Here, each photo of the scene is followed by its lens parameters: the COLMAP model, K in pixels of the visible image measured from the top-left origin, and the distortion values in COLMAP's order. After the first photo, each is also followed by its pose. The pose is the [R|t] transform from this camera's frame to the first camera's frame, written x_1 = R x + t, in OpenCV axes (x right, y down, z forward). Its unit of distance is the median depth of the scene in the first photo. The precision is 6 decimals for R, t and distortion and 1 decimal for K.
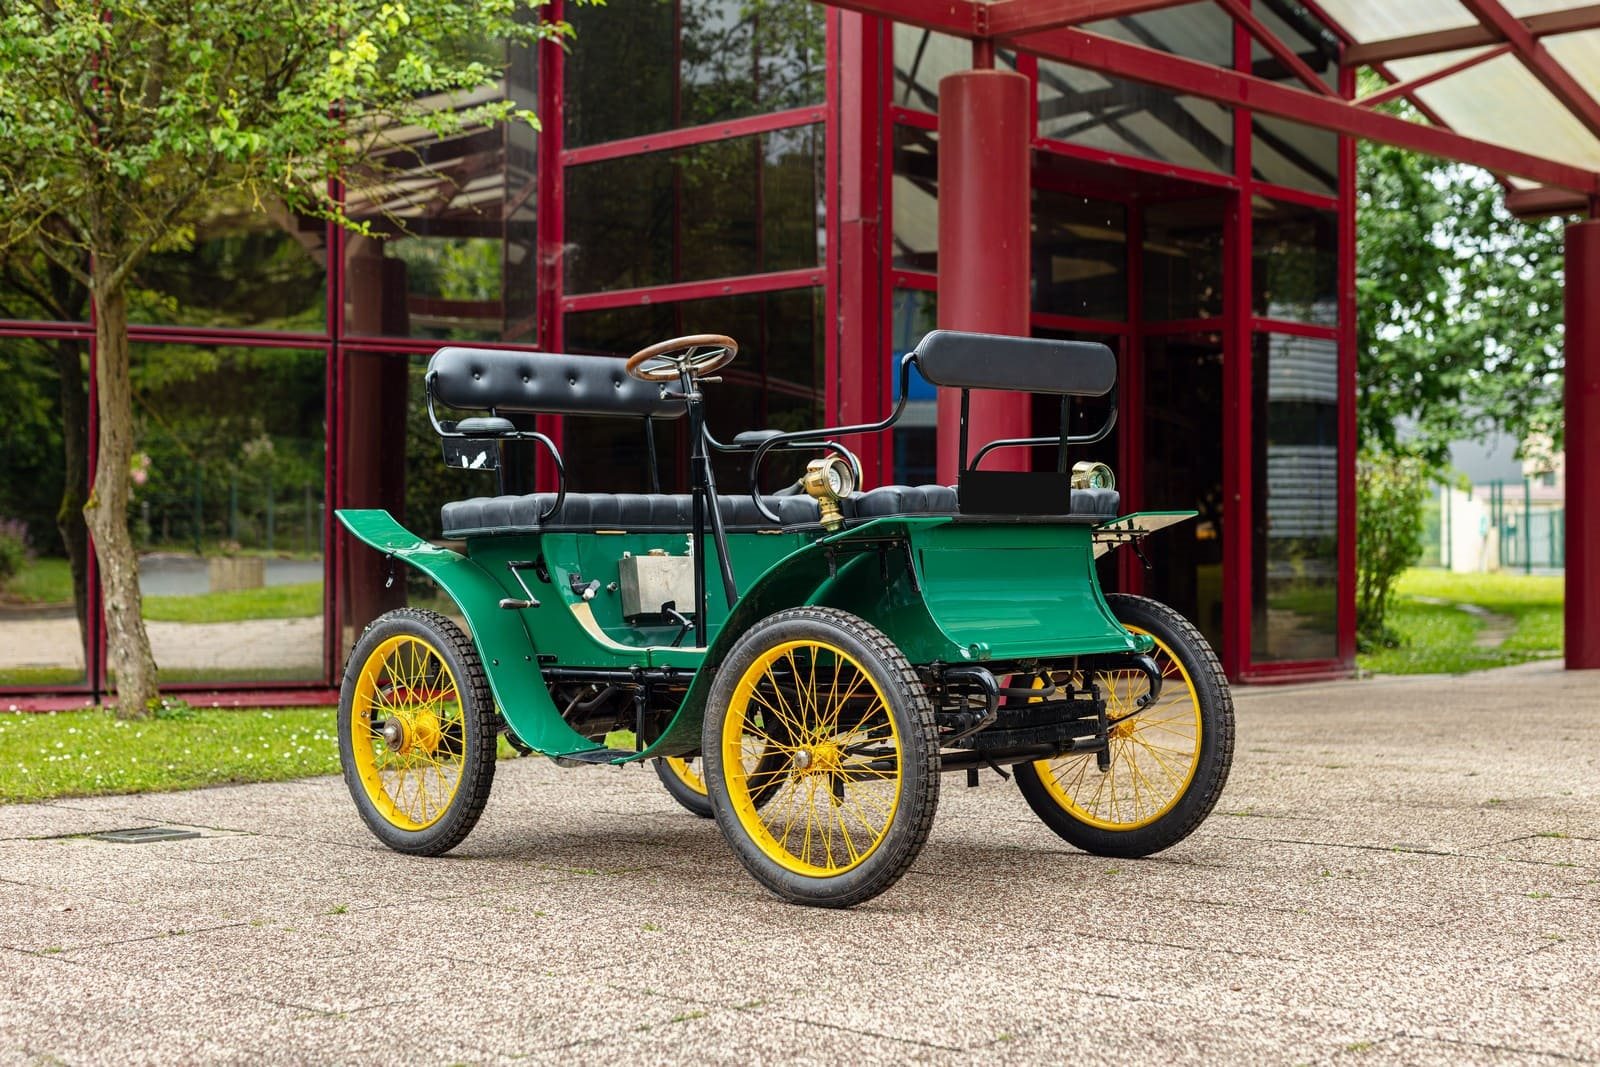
lens RADIAL K [[2334.5, 0, 817.2], [0, 2334.5, 518.0], [0, 0, 1]] dist [-0.009728, 0.040417]
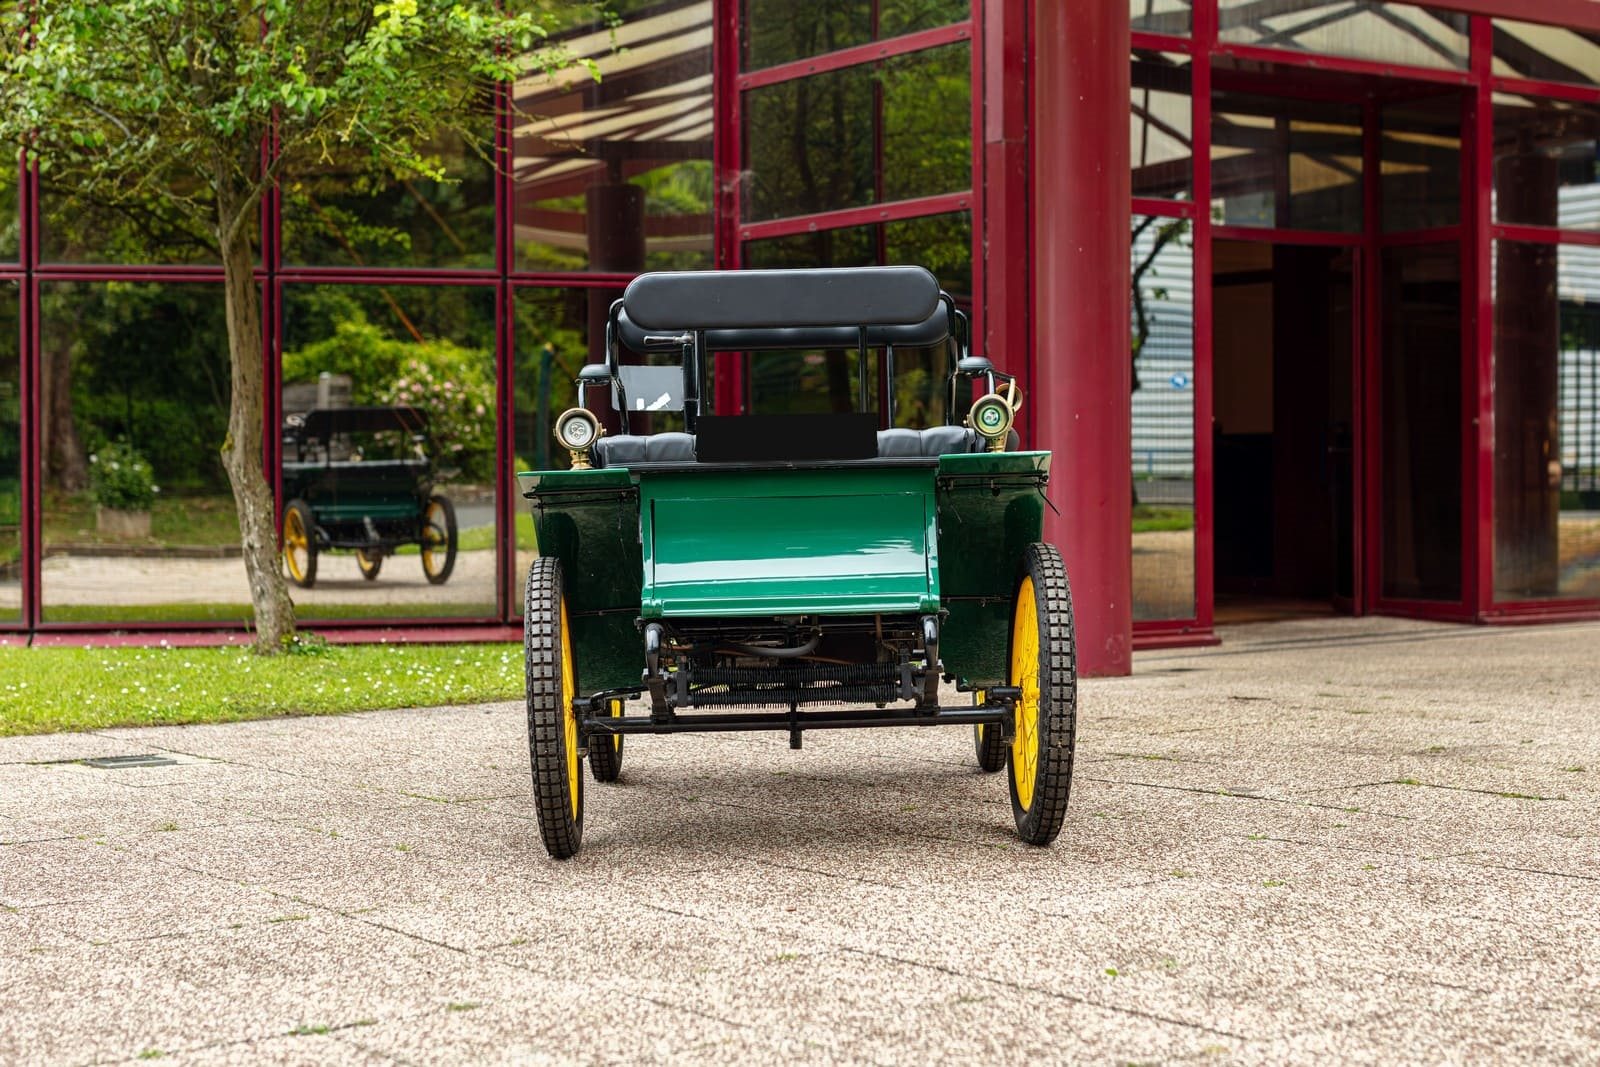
lens RADIAL K [[2575.0, 0, 790.0], [0, 2575.0, 489.1], [0, 0, 1]] dist [-0.004191, 0.008326]
pose [[0.979012, -0.006343, -0.203703, 0.187119], [0.010548, 0.999753, 0.019565, -0.007489], [0.203529, -0.021303, 0.978837, -0.073862]]
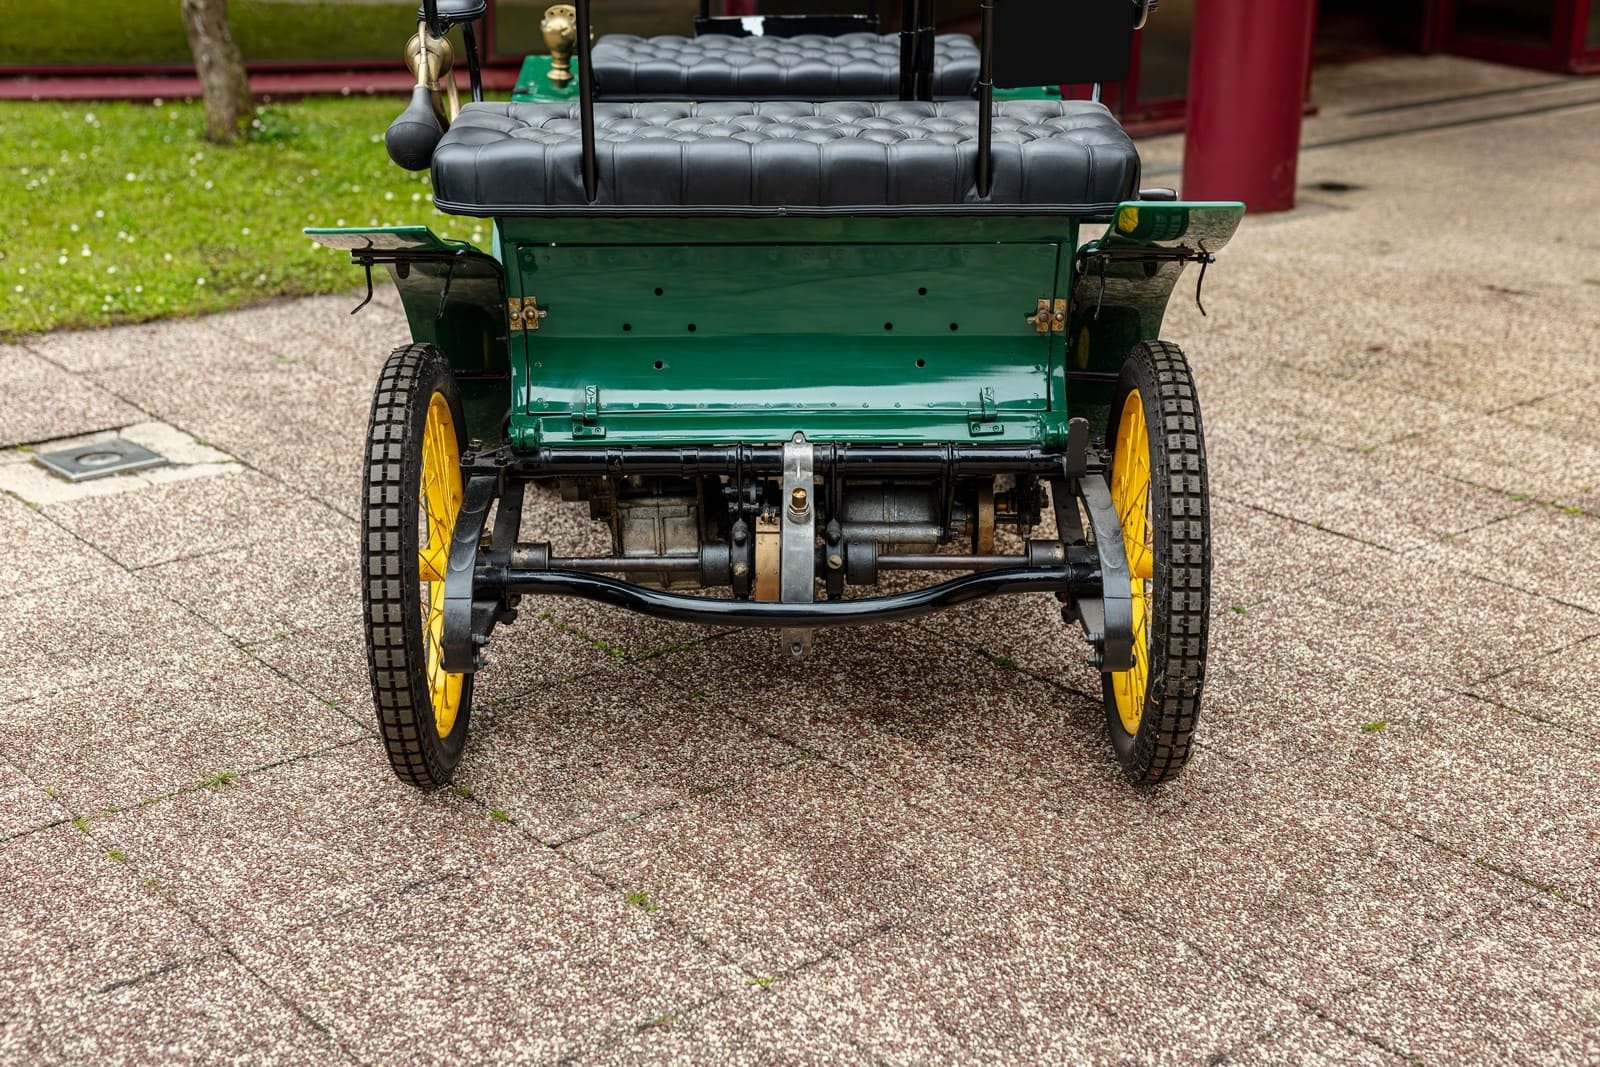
lens RADIAL K [[2272.5, 0, 800.7], [0, 2272.5, 534.2], [0, 0, 1]] dist [0.000831, 0.039215]
pose [[0.991544, 0.056897, -0.116635, 0.021797], [-0.013734, 0.939724, 0.341658, -0.073091], [0.129044, -0.337167, 0.932559, 0.237489]]
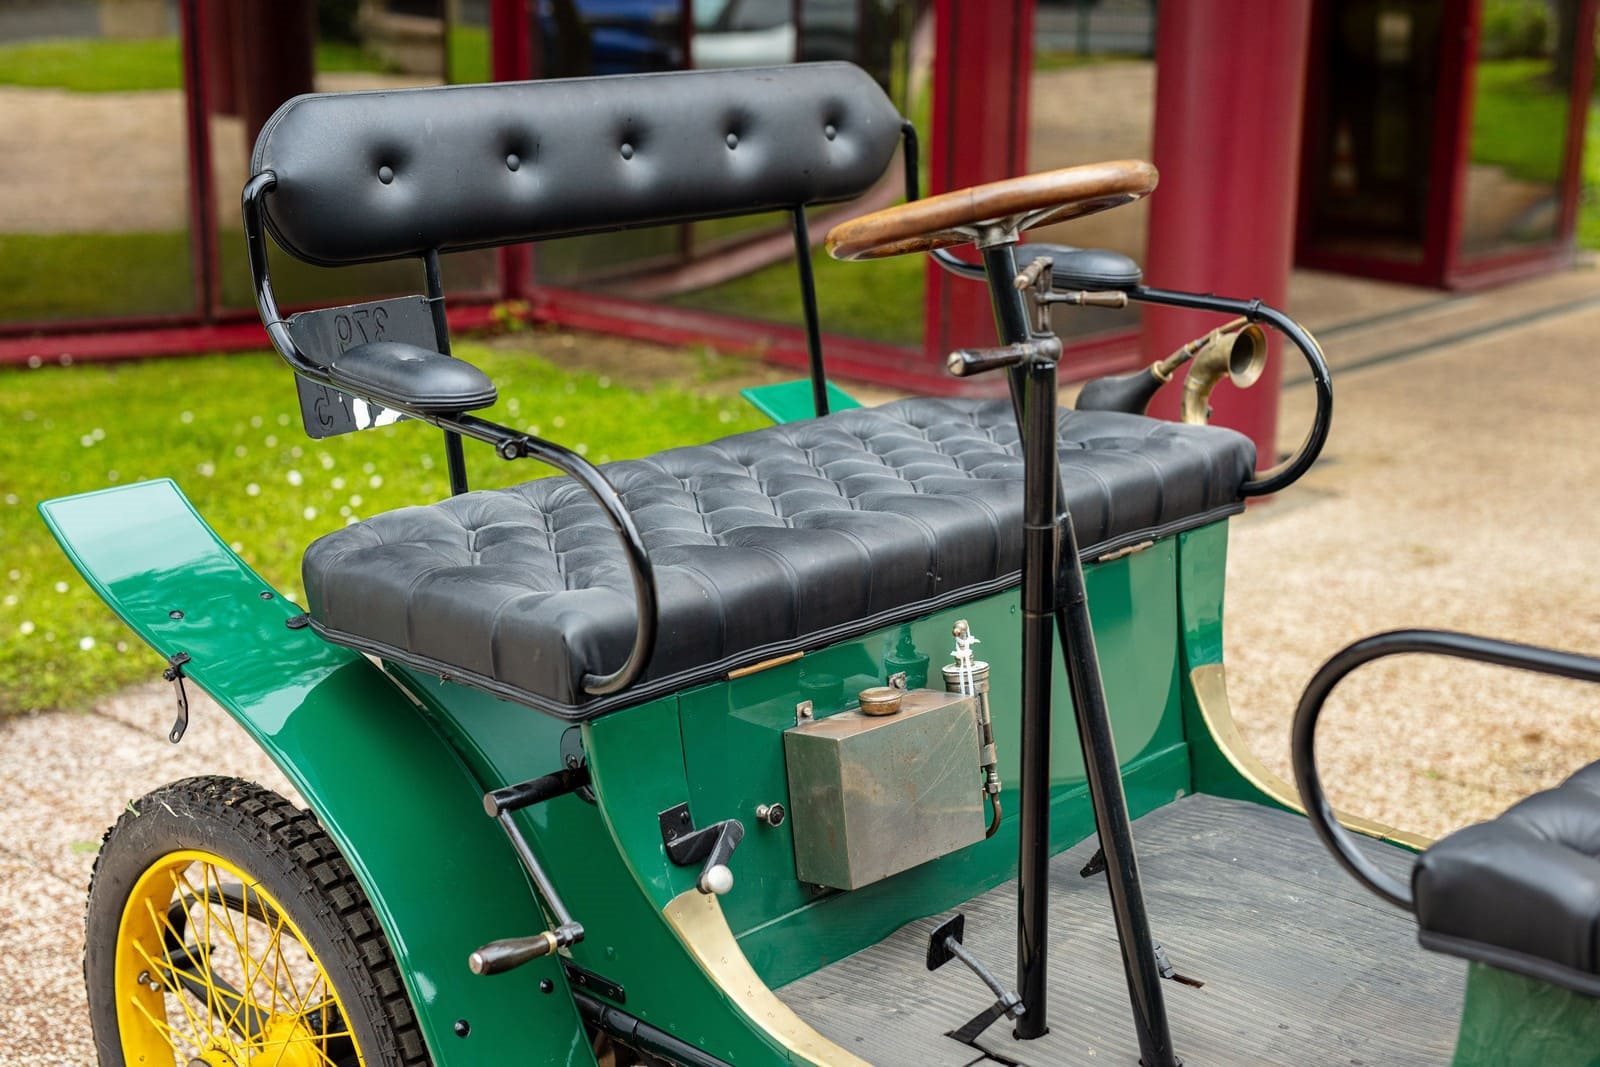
lens RADIAL K [[2272.5, 0, 800.7], [0, 2272.5, 534.2], [0, 0, 1]] dist [0.000831, 0.039215]
pose [[0.999731, 0.004845, 0.022667, -0.059840], [-0.010797, 0.962678, 0.270434, -0.073023], [-0.020511, -0.270606, 0.962472, 0.434895]]
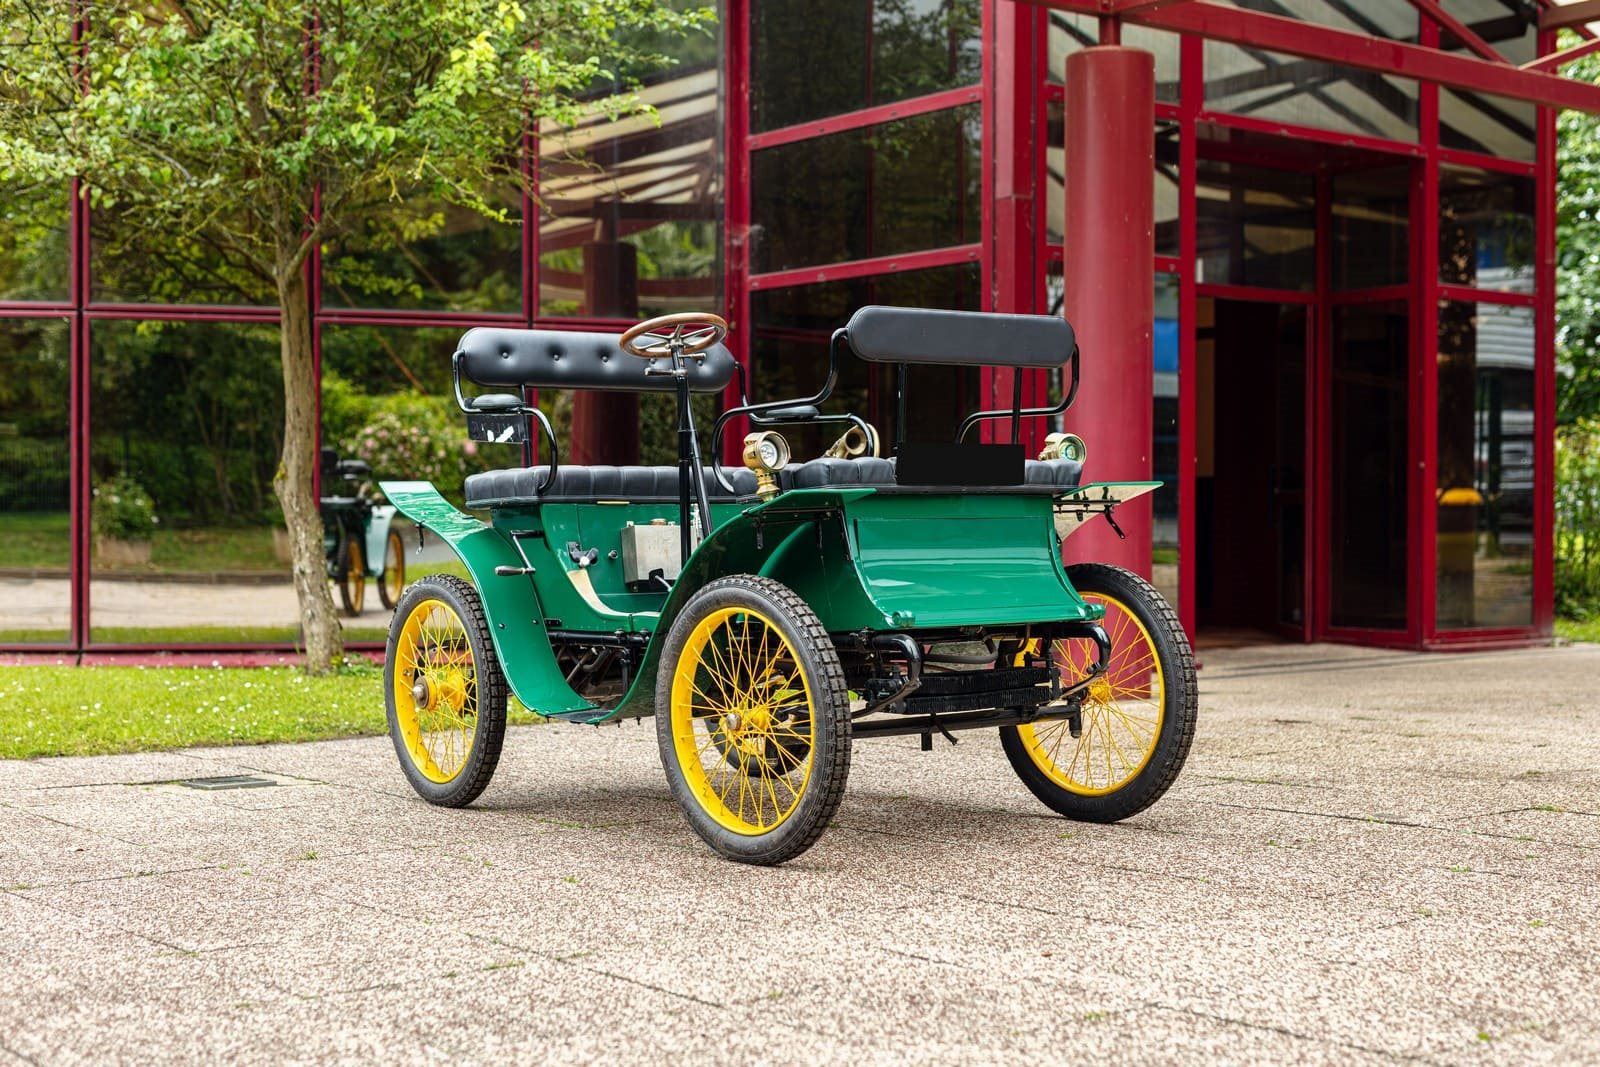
lens RADIAL K [[2241.2, 0, 803.7], [0, 2241.2, 536.2], [0, 0, 1]] dist [-0.008116, 0.031917]
pose [[0.988365, 0.001169, -0.152096, 0.098355], [0.002249, 0.999749, 0.022300, -0.000744], [0.152084, -0.022383, 0.988114, 0.012019]]
